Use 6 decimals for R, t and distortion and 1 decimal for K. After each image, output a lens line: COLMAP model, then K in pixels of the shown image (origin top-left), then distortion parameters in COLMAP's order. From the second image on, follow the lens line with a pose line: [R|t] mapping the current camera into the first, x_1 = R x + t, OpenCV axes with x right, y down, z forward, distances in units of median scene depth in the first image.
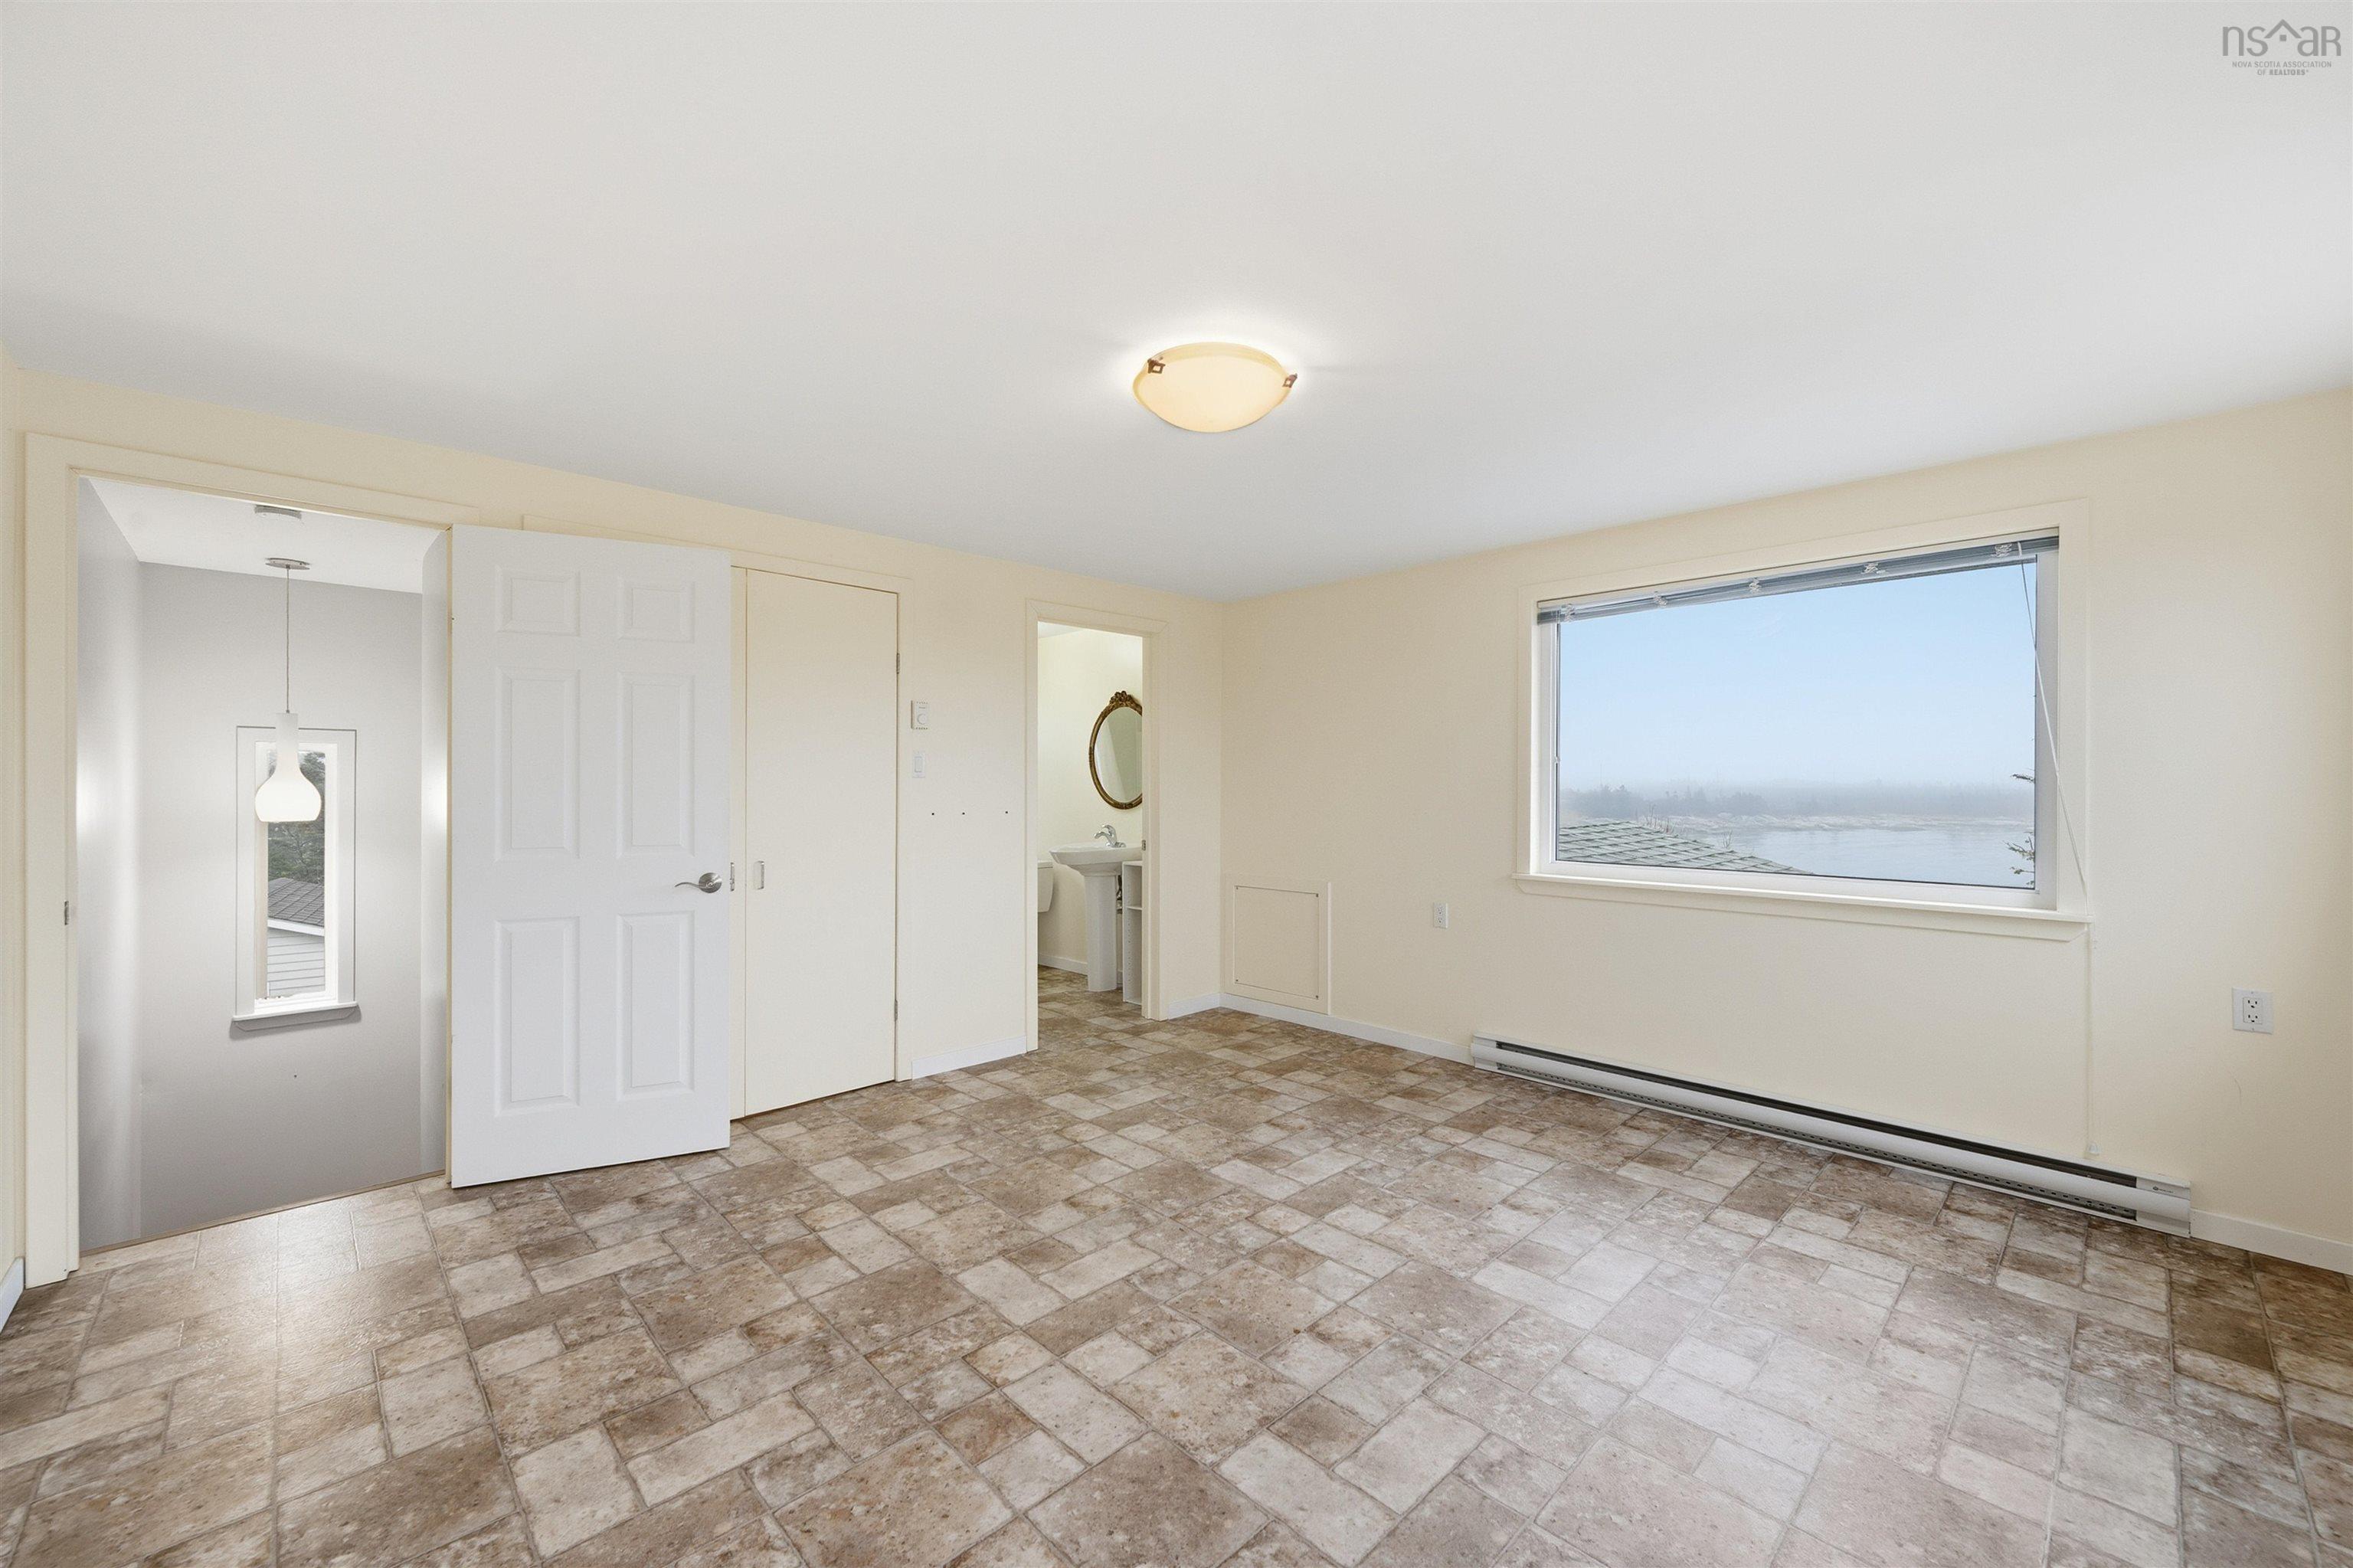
lens RADIAL K [[927.6, 0, 1176.5], [0, 927.6, 784.0], [0, 0, 1]] dist [0.000379, 0.000011]
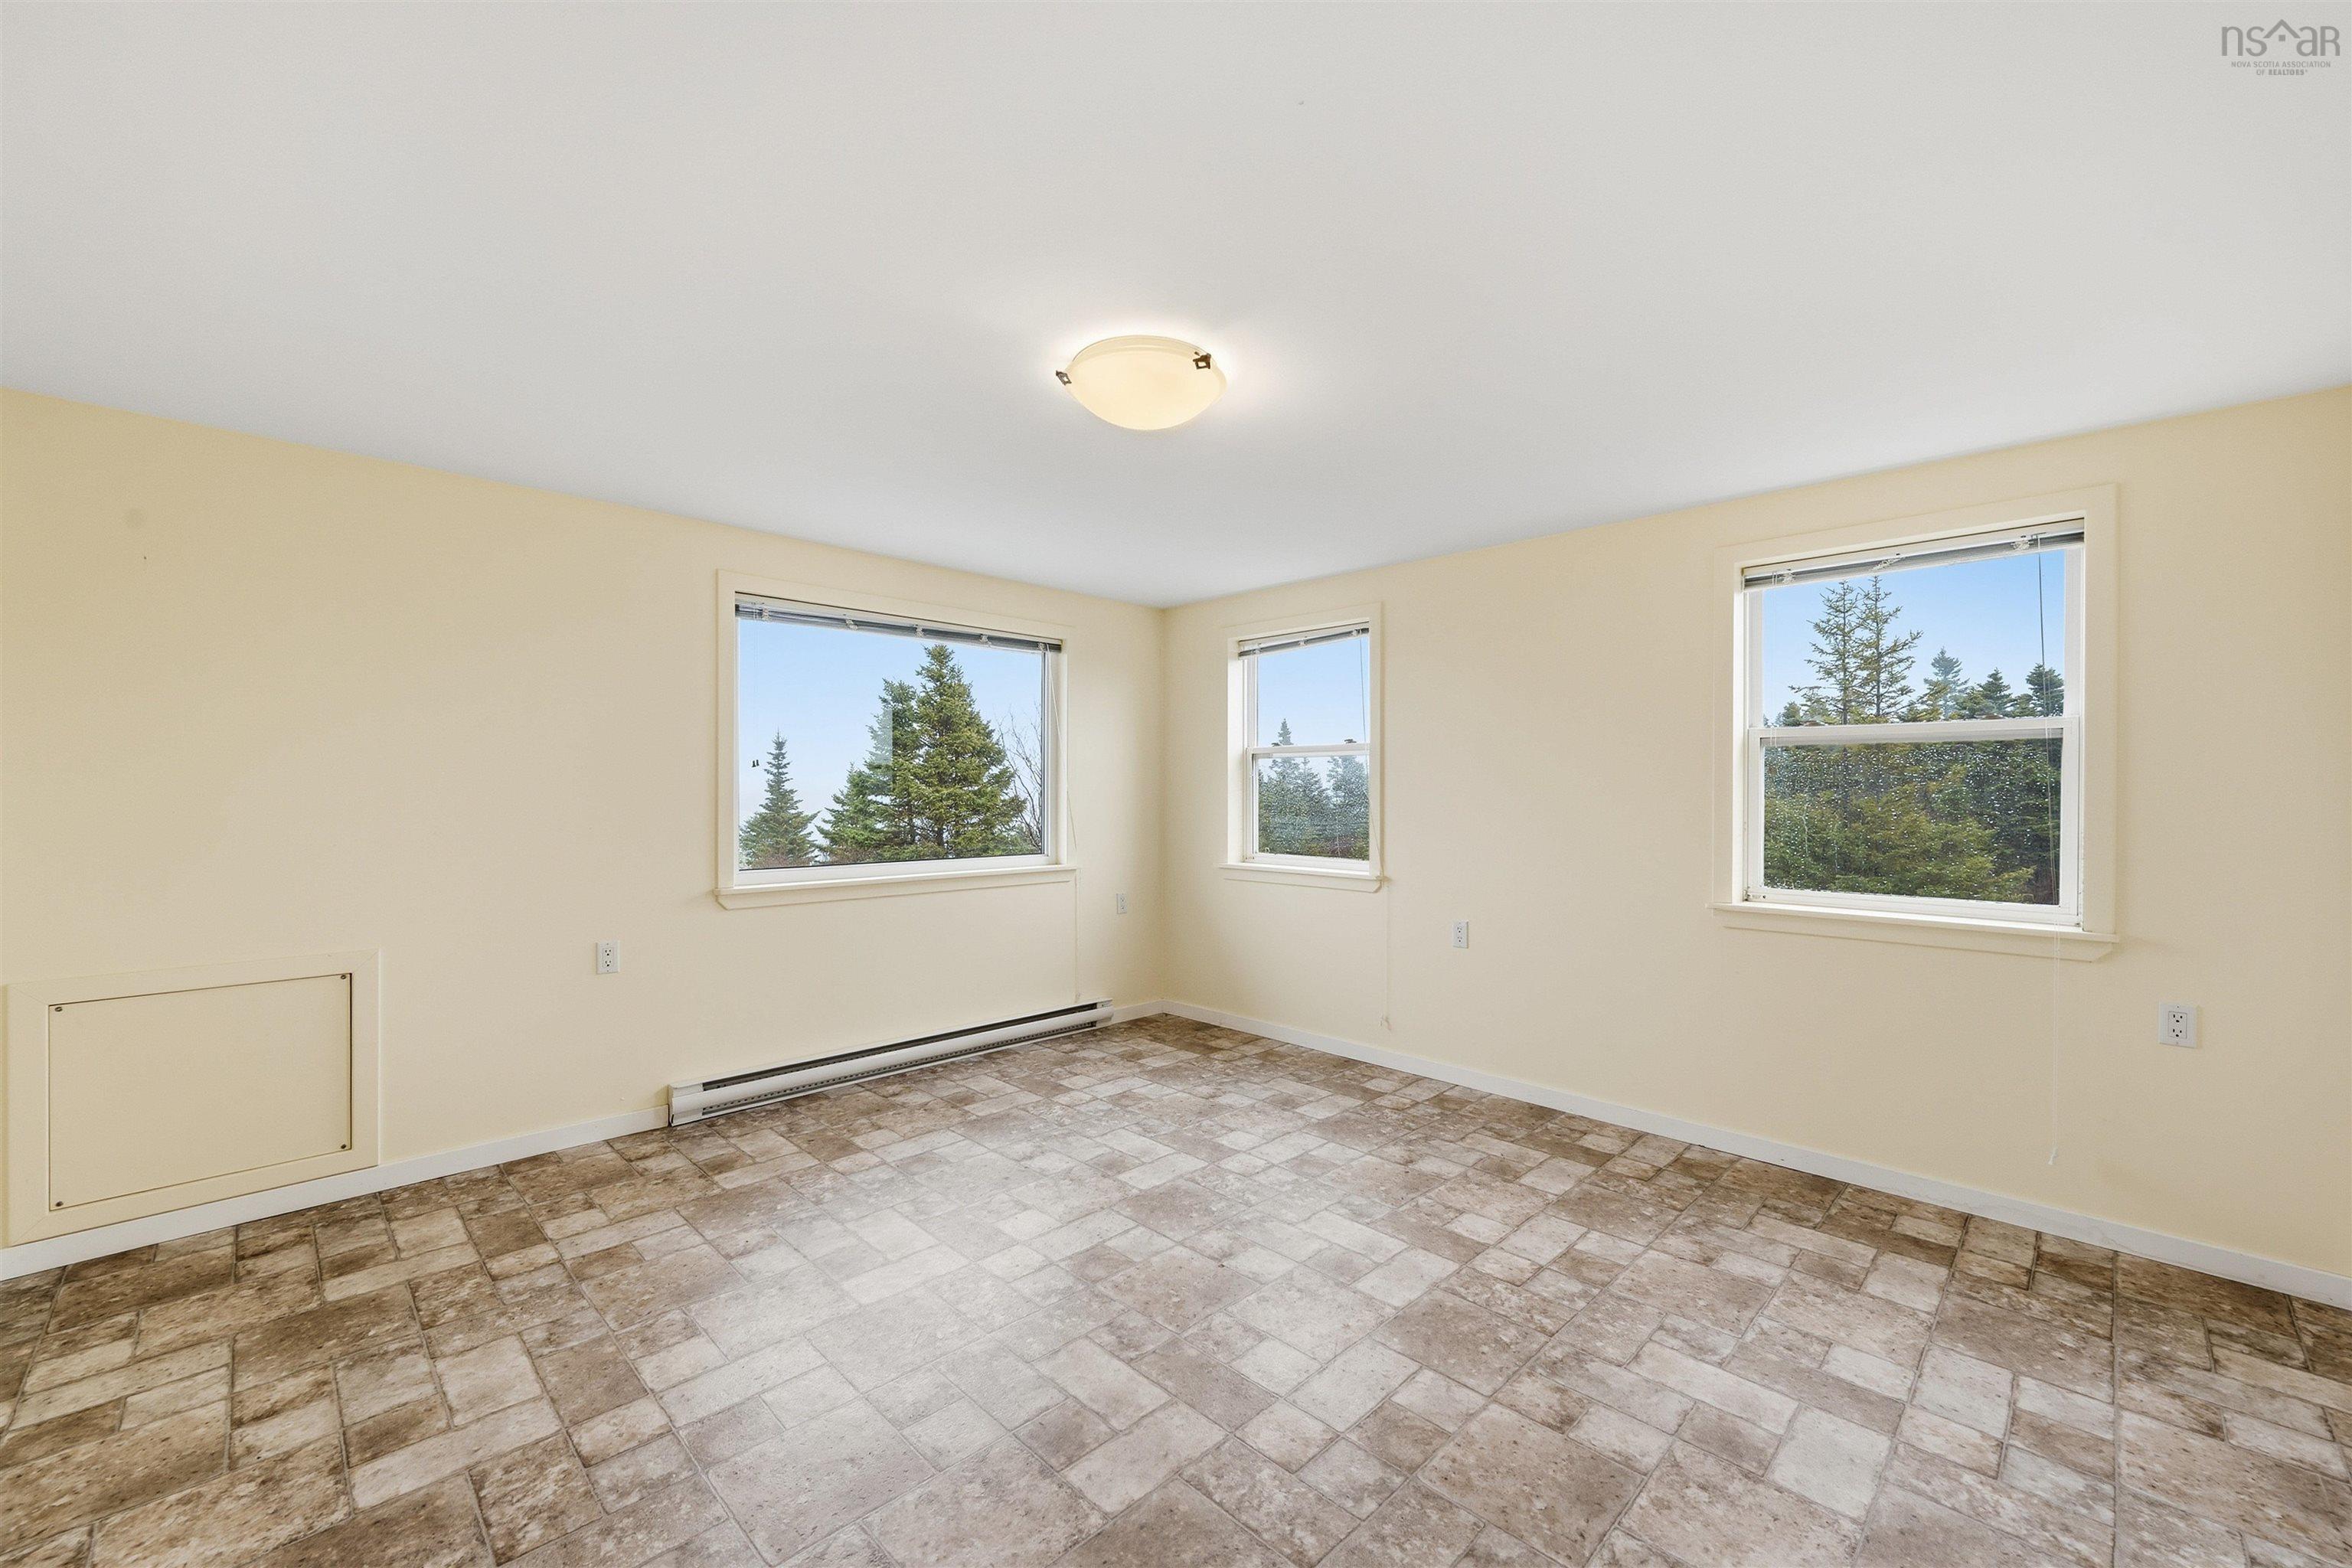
lens RADIAL K [[940.7, 0, 1180.3], [0, 940.7, 791.5], [0, 0, 1]] dist [-0.000014, 0.000474]
pose [[-0.023219, -0.002984, 0.999726, -0.672740], [-0.003850, 0.999988, 0.002895, -0.002900], [-0.999723, -0.003781, -0.023230, 0.698742]]
